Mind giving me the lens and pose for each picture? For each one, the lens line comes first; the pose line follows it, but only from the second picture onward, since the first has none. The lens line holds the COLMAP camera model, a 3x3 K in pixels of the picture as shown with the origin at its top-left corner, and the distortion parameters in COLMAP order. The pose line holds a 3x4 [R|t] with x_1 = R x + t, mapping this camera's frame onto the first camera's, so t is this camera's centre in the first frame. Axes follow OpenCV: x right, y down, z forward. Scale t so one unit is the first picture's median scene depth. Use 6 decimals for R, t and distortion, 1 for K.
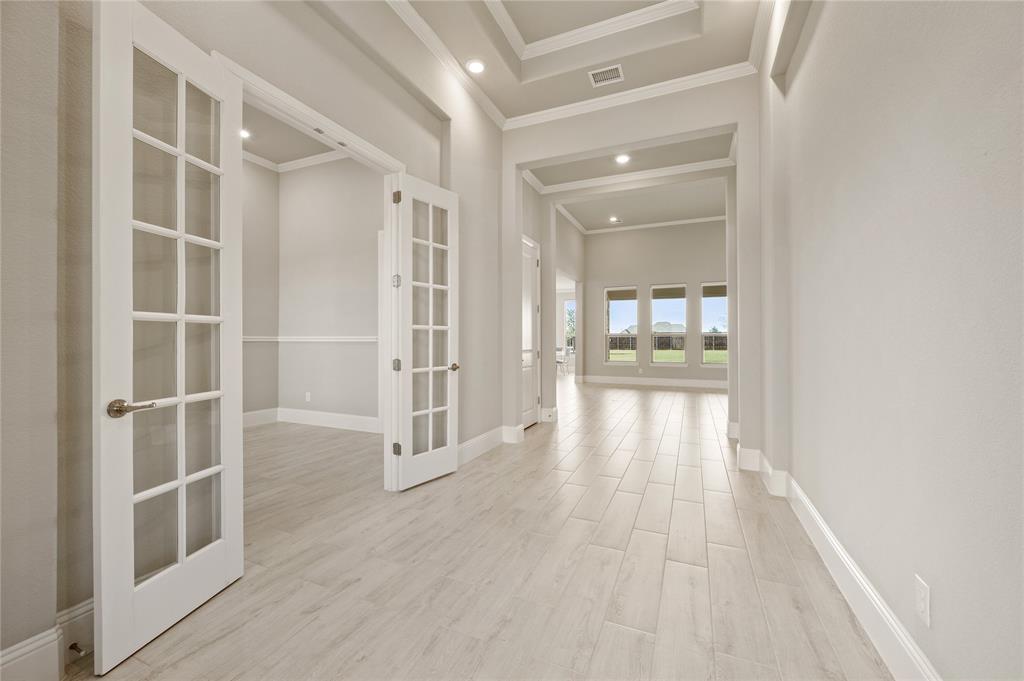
lens RADIAL K [[405.8, 0, 512.5], [0, 405.8, 340.9], [0, 0, 1]] dist [-0.006311, 0.000408]
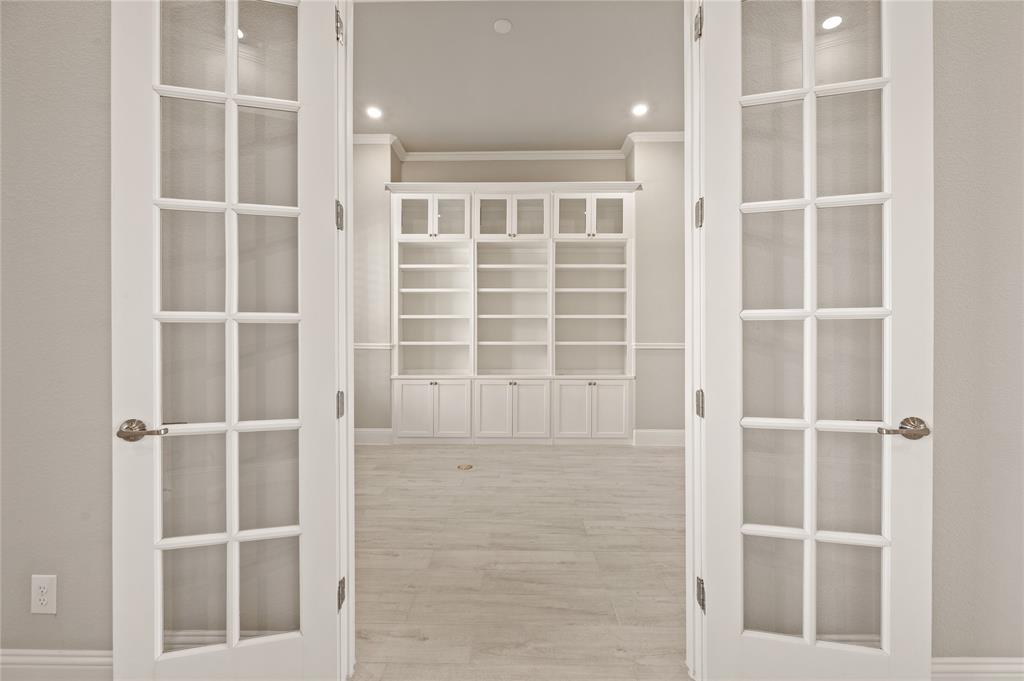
lens RADIAL K [[405.8, 0, 516.2], [0, 405.8, 342.4], [0, 0, 1]] dist [-0.006311, 0.000408]
pose [[0.389123, -0.002099, -0.921184, 0.037692], [-0.002129, 0.999993, -0.003178, -0.004877], [0.921184, 0.003198, 0.389115, 0.608908]]
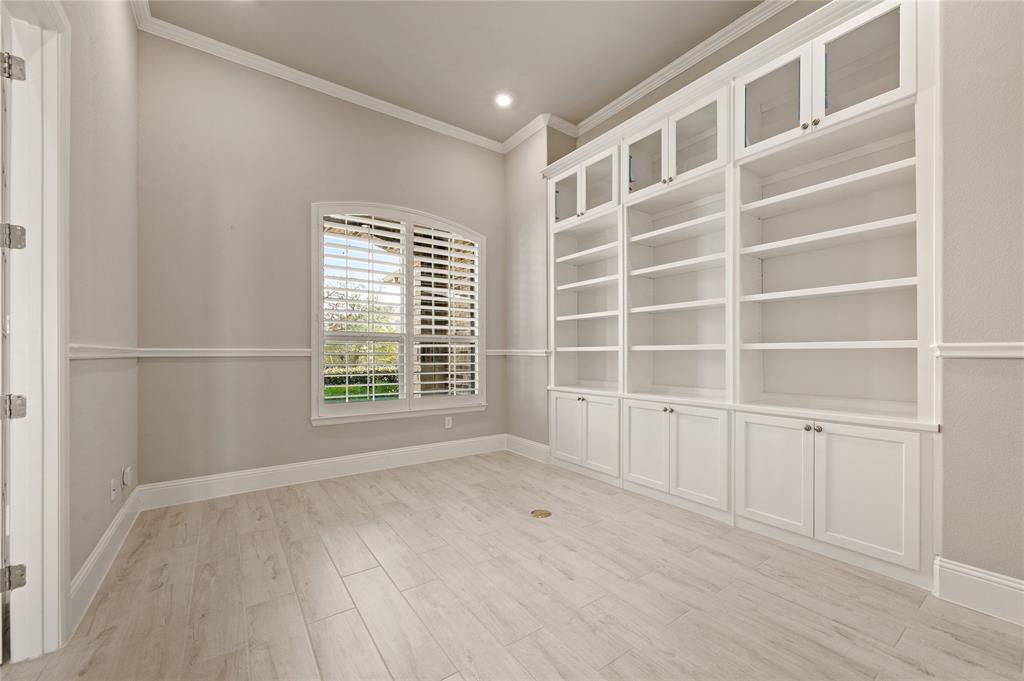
lens RADIAL K [[405.8, 0, 513.4], [0, 405.8, 351.0], [0, 0, 1]] dist [-0.006311, 0.000408]
pose [[-0.512816, 0.001315, -0.858498, -0.314878], [0.005867, 0.999981, -0.001973, 0.001236], [0.858479, -0.006048, -0.512813, 1.326486]]
